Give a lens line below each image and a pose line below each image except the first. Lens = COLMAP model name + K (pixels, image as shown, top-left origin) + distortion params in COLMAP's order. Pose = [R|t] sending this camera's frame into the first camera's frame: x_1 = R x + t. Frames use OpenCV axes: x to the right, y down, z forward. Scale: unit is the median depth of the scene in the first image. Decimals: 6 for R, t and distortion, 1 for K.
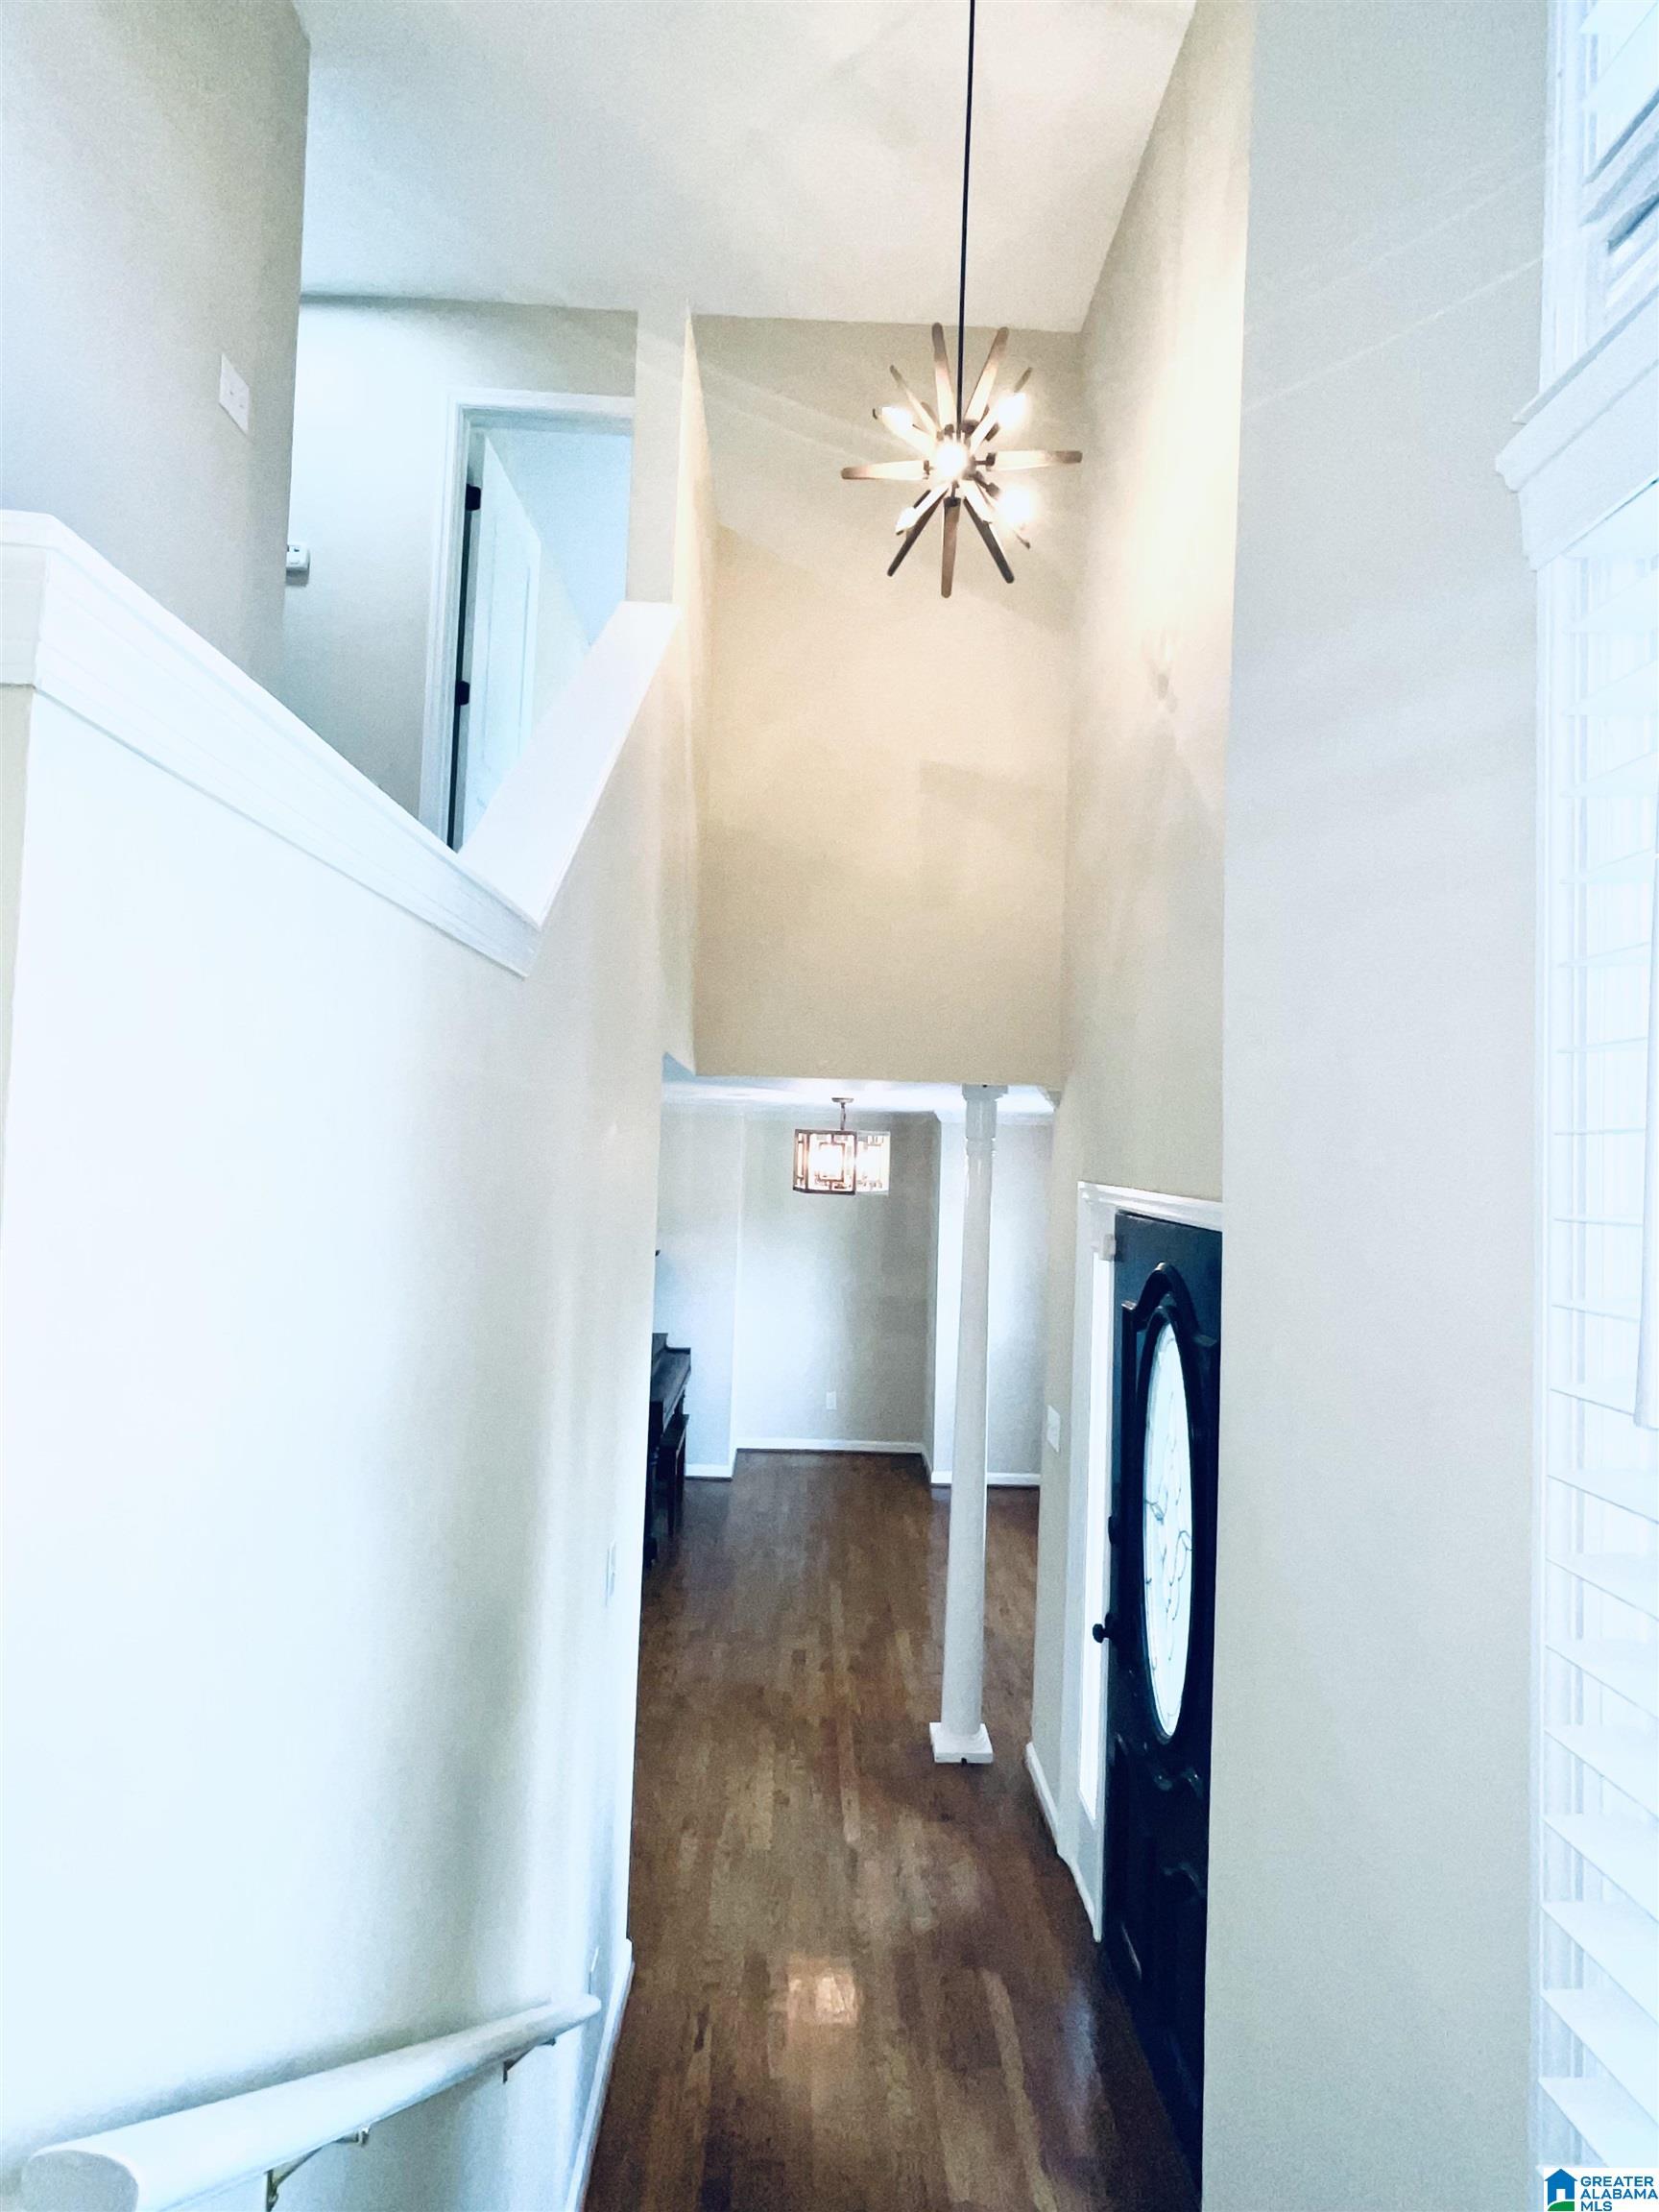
lens RADIAL K [[1101.2, 0, 830.1], [0, 1101.2, 1099.3], [0, 0, 1]] dist [-0.005806, -0.000719]
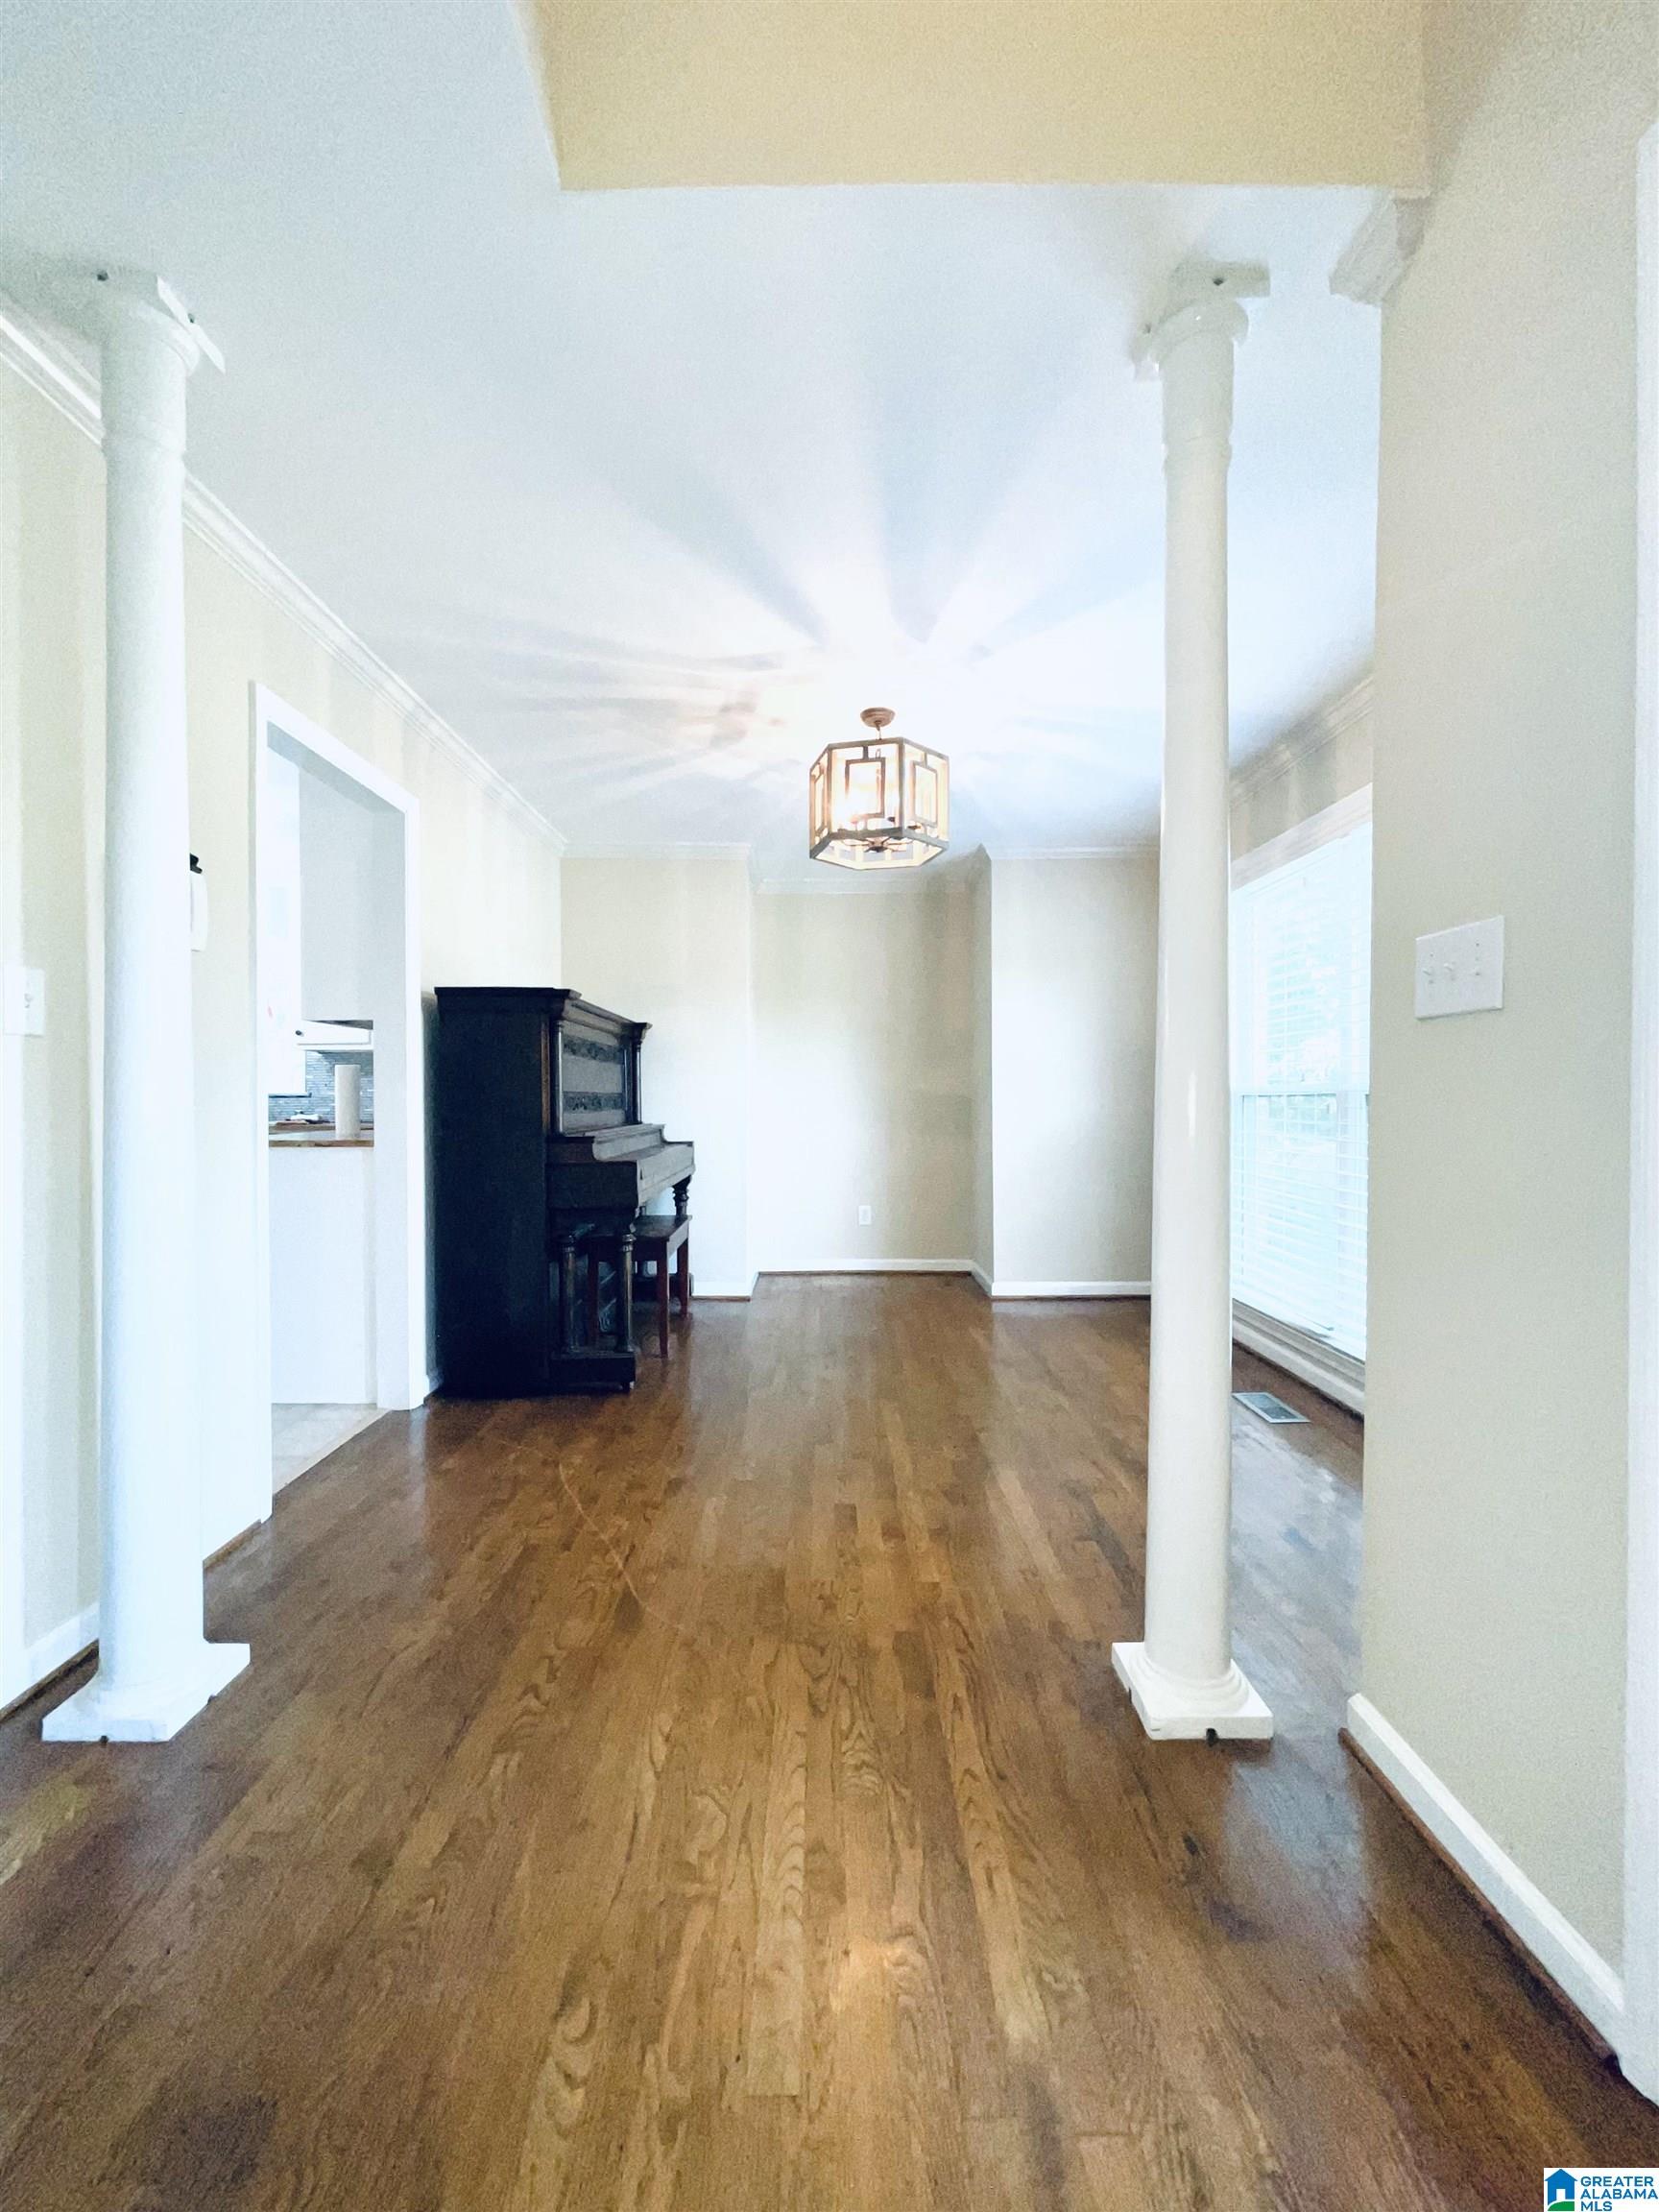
lens RADIAL K [[889.3, 0, 826.9], [0, 889.3, 1107.3], [0, 0, 1]] dist [0.004749, 0.000127]
pose [[0.999115, -0.036322, -0.021206, -0.021718], [0.037434, 0.997803, 0.054669, 0.277357], [0.019174, -0.055414, 0.998279, 0.568720]]
